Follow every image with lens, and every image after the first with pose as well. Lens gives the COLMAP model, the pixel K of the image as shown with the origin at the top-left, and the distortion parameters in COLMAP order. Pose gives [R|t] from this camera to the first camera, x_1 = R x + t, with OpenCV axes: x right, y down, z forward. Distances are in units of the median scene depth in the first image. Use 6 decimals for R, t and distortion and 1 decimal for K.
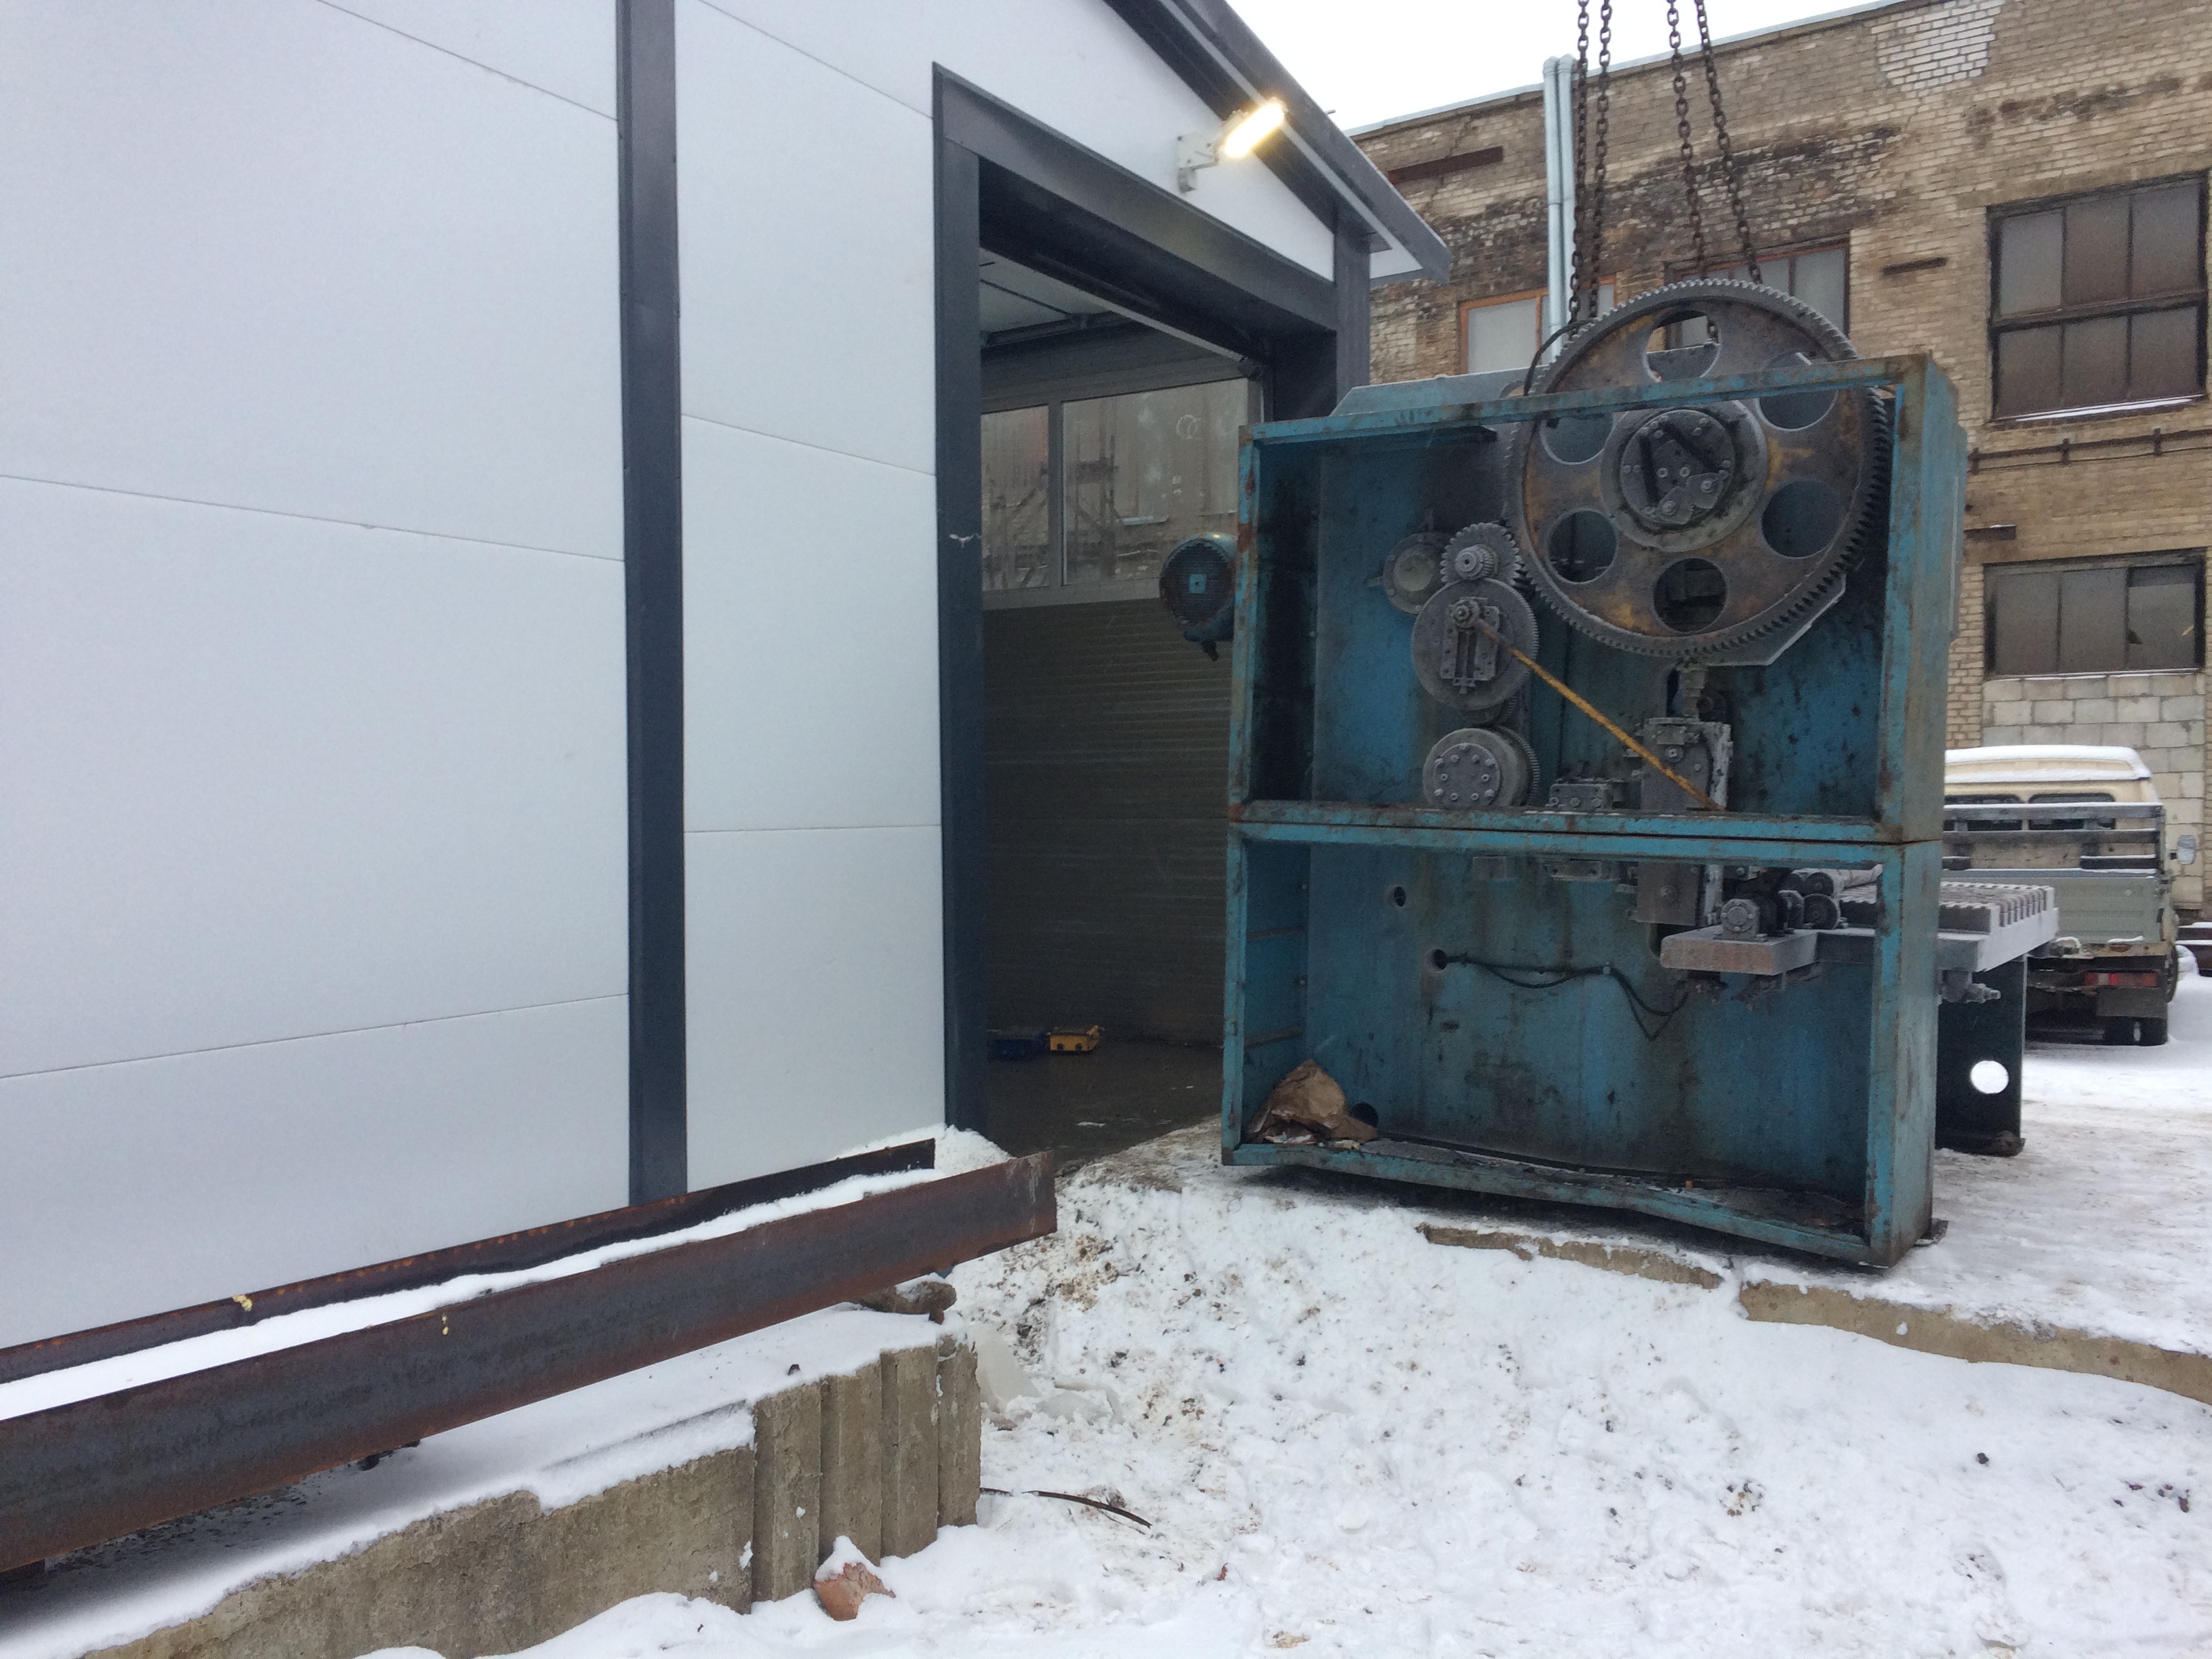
lens RADIAL K [[1885.4, 0, 1113.9], [0, 1885.4, 848.0], [0, 0, 1]] dist [0.120762, -0.126678]
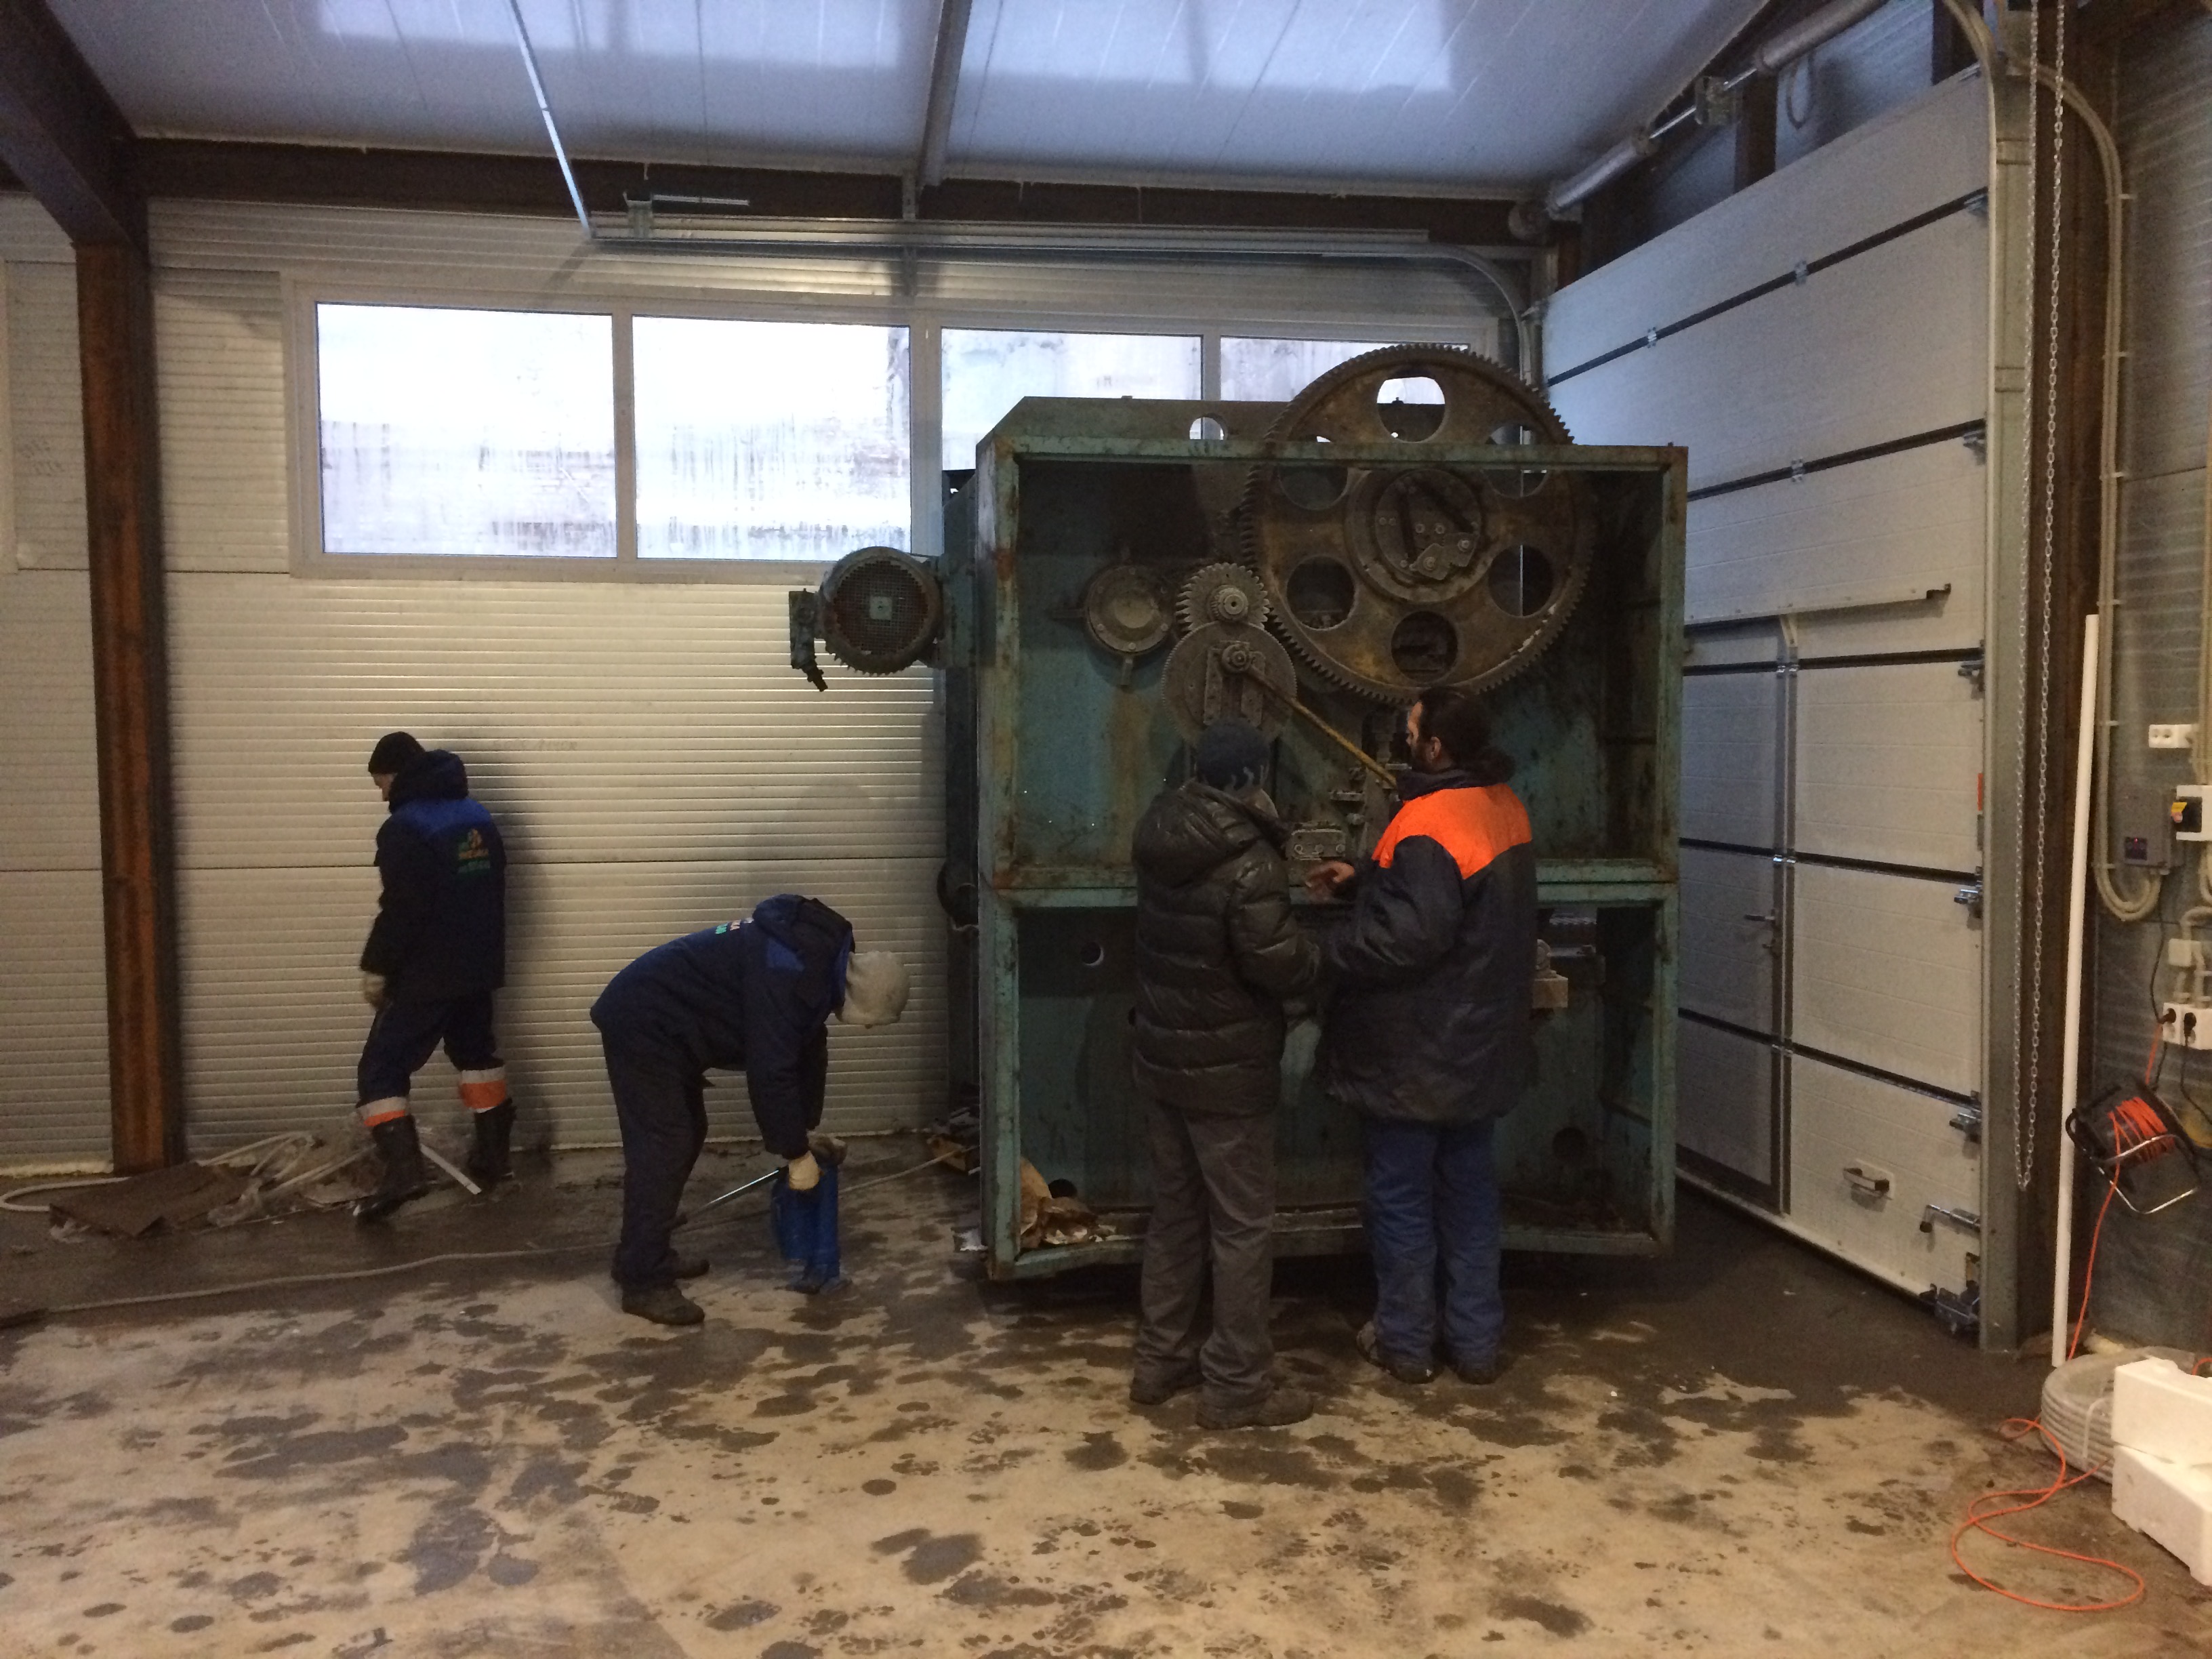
lens RADIAL K [[1885.4, 0, 1106.6], [0, 1885.4, 838.6], [0, 0, 1]] dist [0.120762, -0.126678]
pose [[0.761650, -0.056604, 0.645512, -0.462106], [0.040074, 0.998385, 0.040262, -0.070684], [-0.646749, -0.004797, 0.762688, 0.301623]]
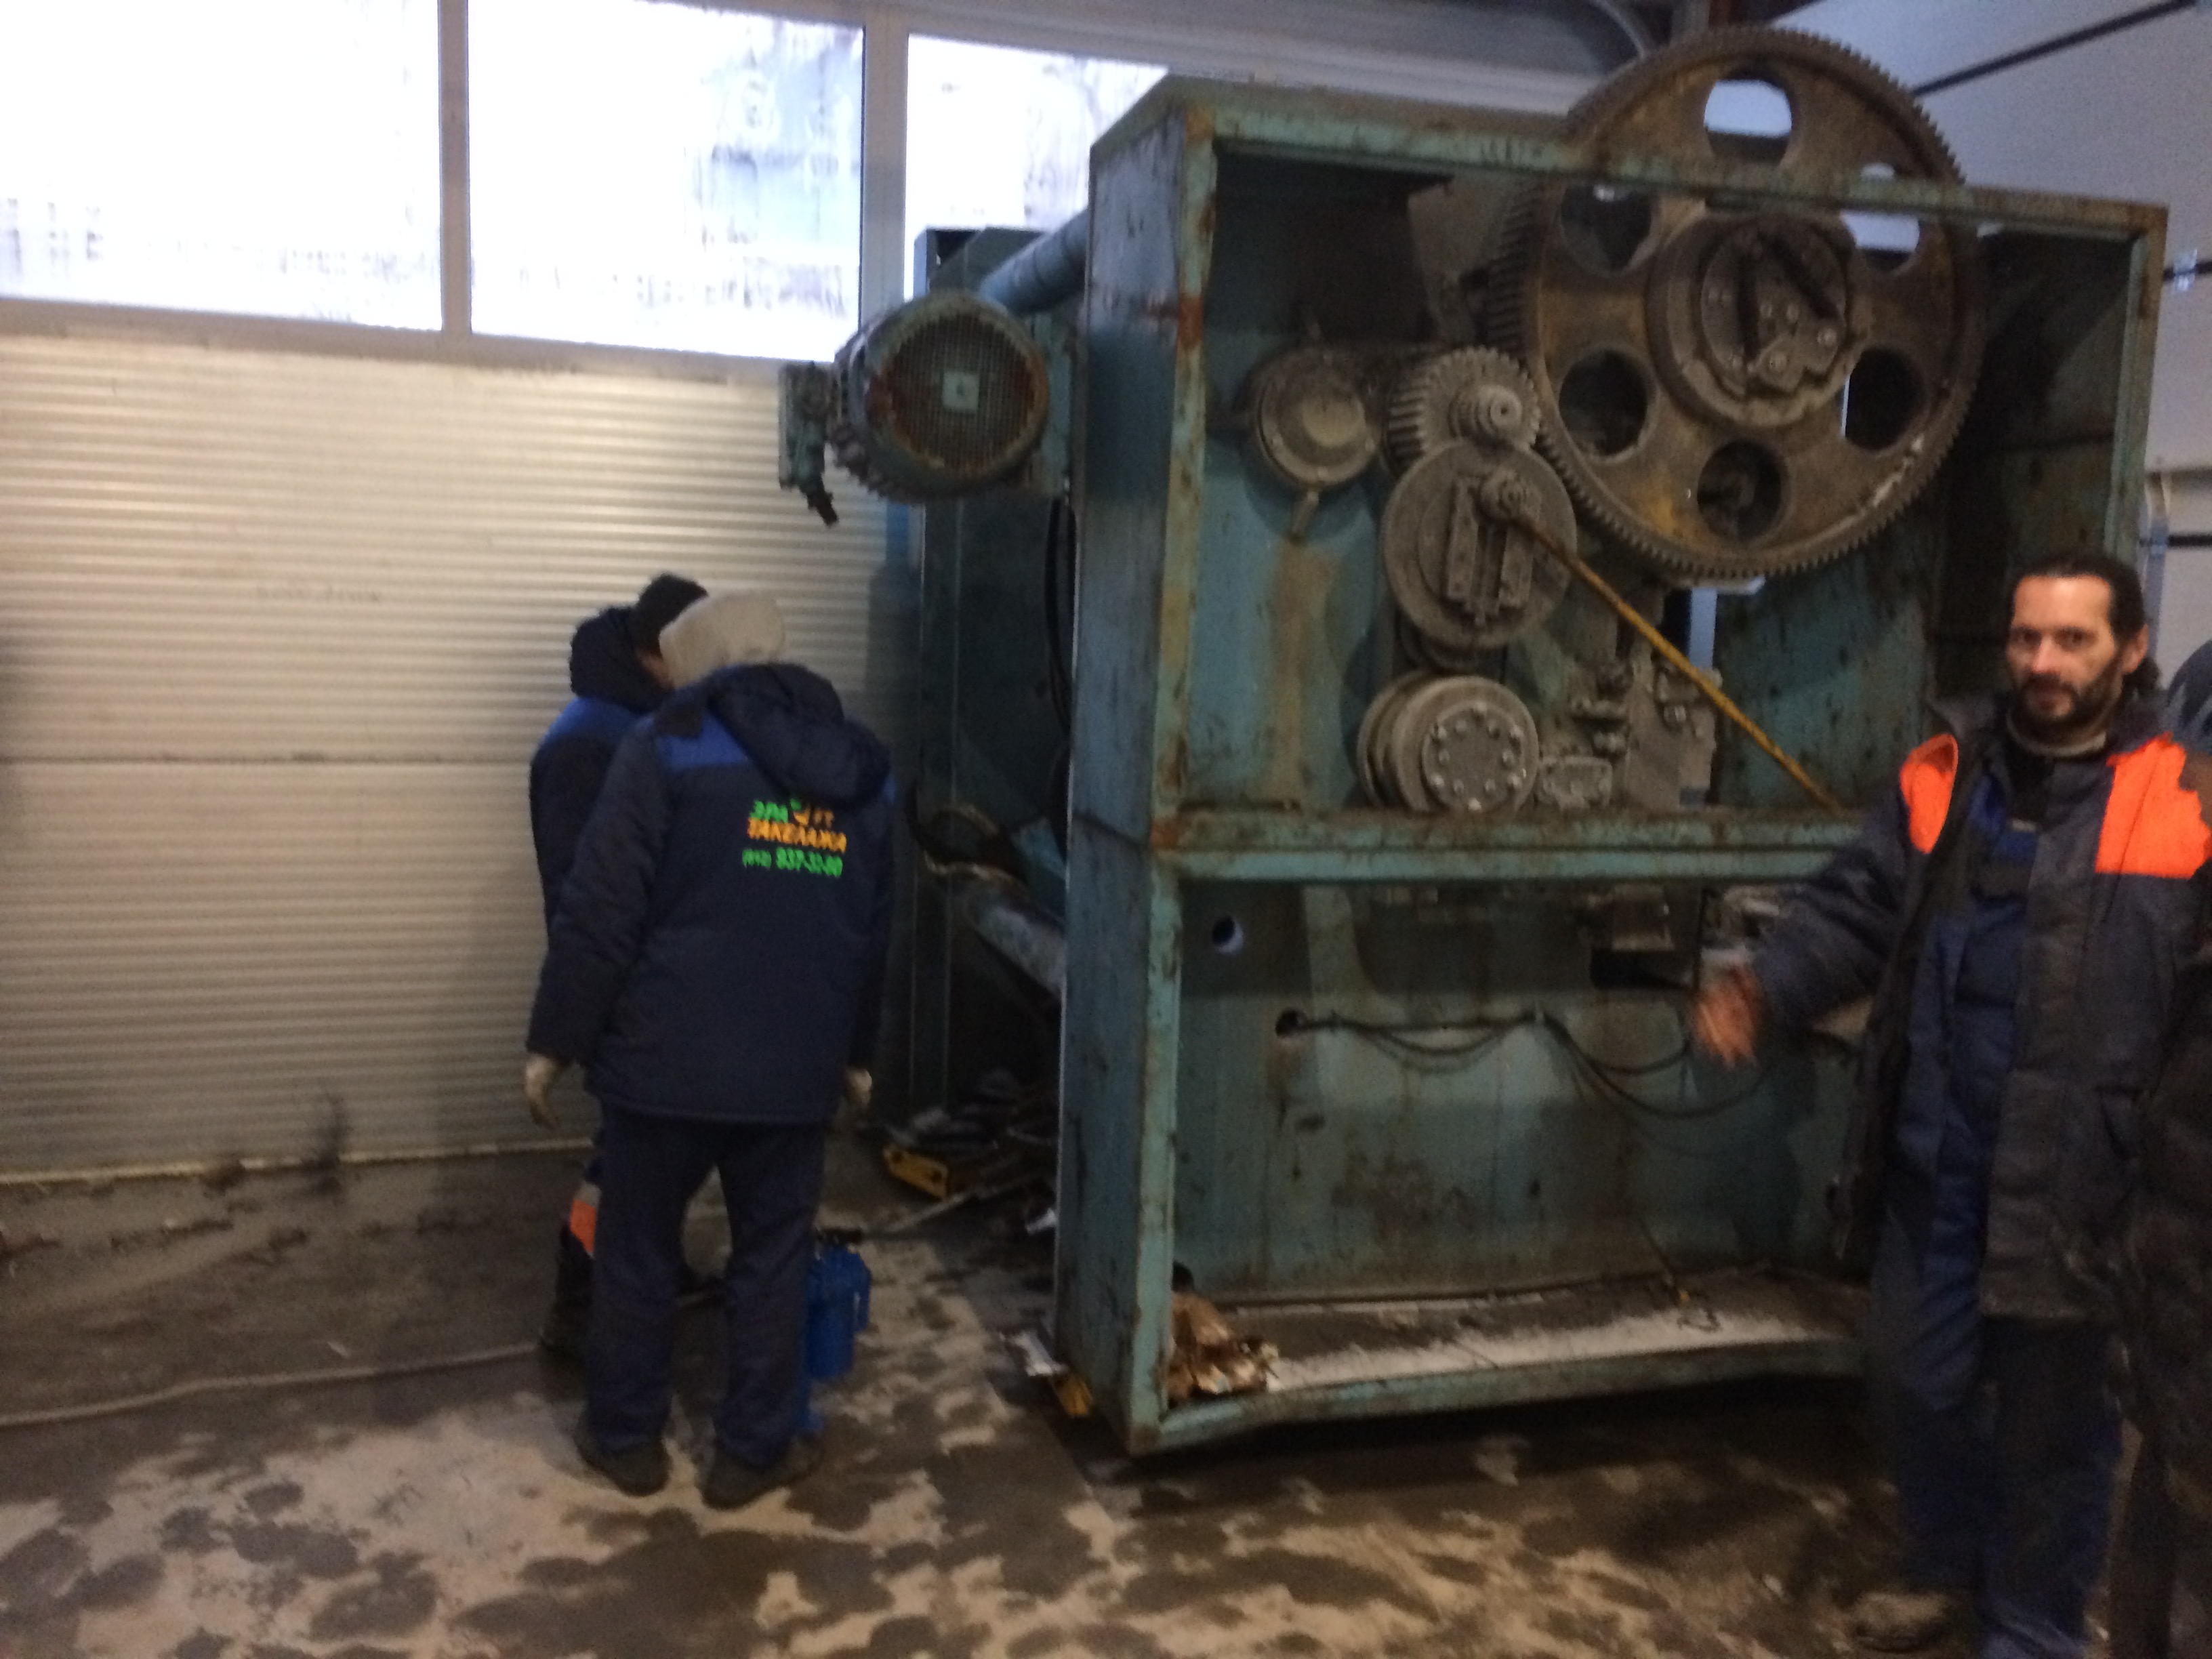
lens RADIAL K [[1885.4, 0, 1122.7], [0, 1885.4, 819.8], [0, 0, 1]] dist [0.120762, -0.126678]
pose [[0.663779, -0.077857, 0.743866, -0.352955], [0.007806, 0.995234, 0.097201, -0.076163], [-0.747888, -0.058713, 0.661223, 0.644869]]
